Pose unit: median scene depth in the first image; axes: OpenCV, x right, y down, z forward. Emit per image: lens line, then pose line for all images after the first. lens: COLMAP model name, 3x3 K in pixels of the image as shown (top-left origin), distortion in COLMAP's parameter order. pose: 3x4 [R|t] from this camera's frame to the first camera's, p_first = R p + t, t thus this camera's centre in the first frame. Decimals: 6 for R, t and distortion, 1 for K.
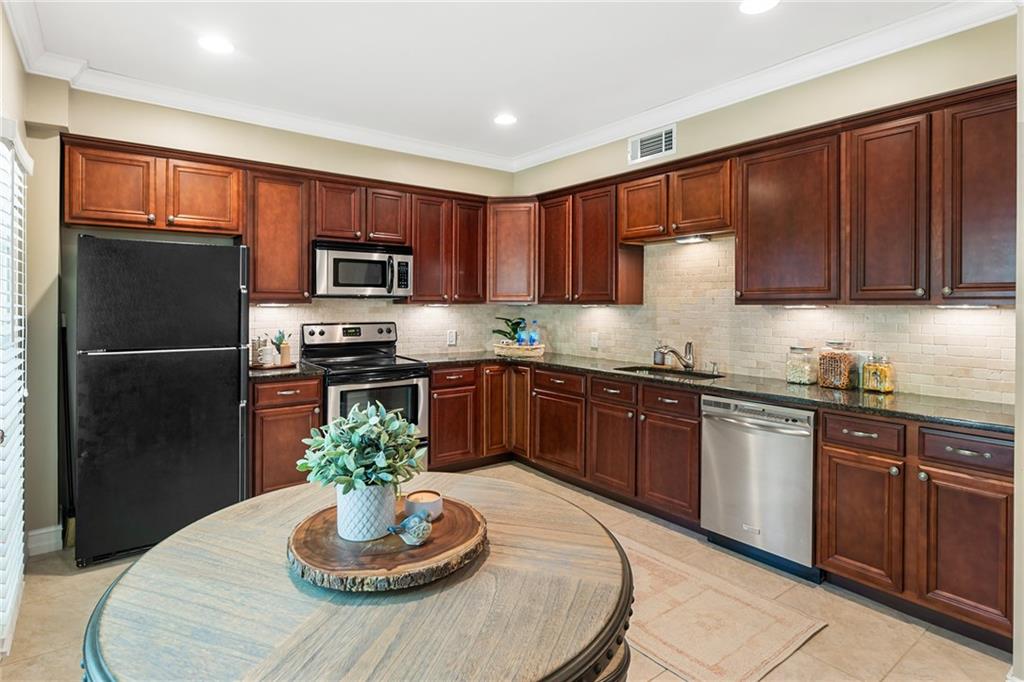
lens RADIAL K [[541.8, 0, 518.9], [0, 541.8, 304.4], [0, 0, 1]] dist [0.000897, -0.001203]
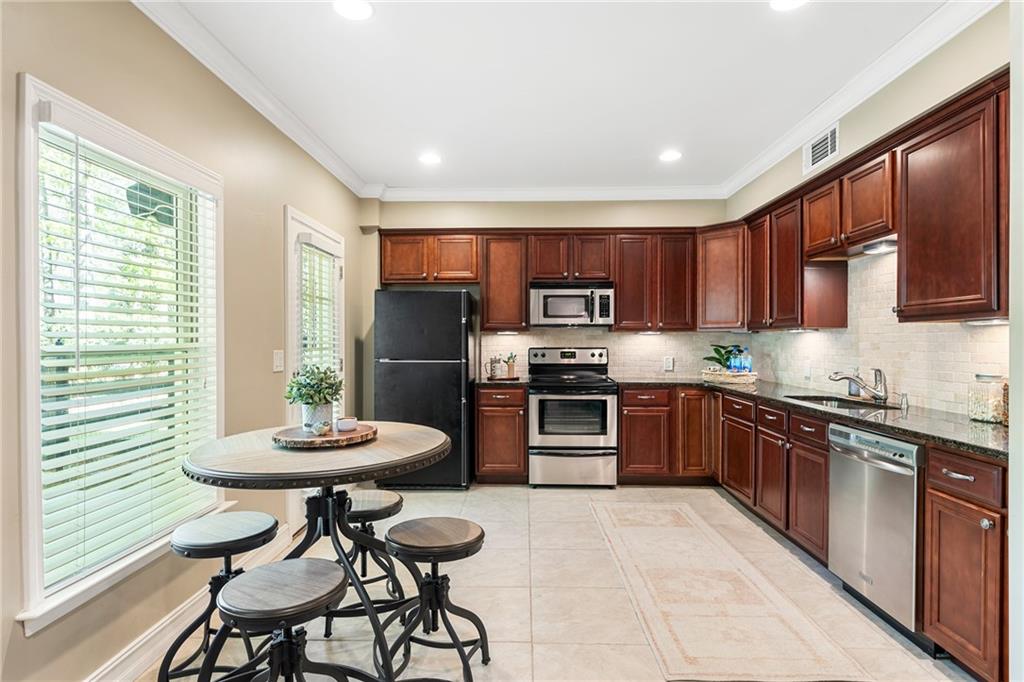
lens RADIAL K [[542.1, 0, 512.6], [0, 542.1, 342.9], [0, 0, 1]] dist [-0.004981, 0.000412]
pose [[0.774221, -0.002755, -0.632910, 0.384084], [0.002702, 0.999996, -0.001048, 0.025856], [0.632910, -0.000899, 0.774225, -0.021966]]
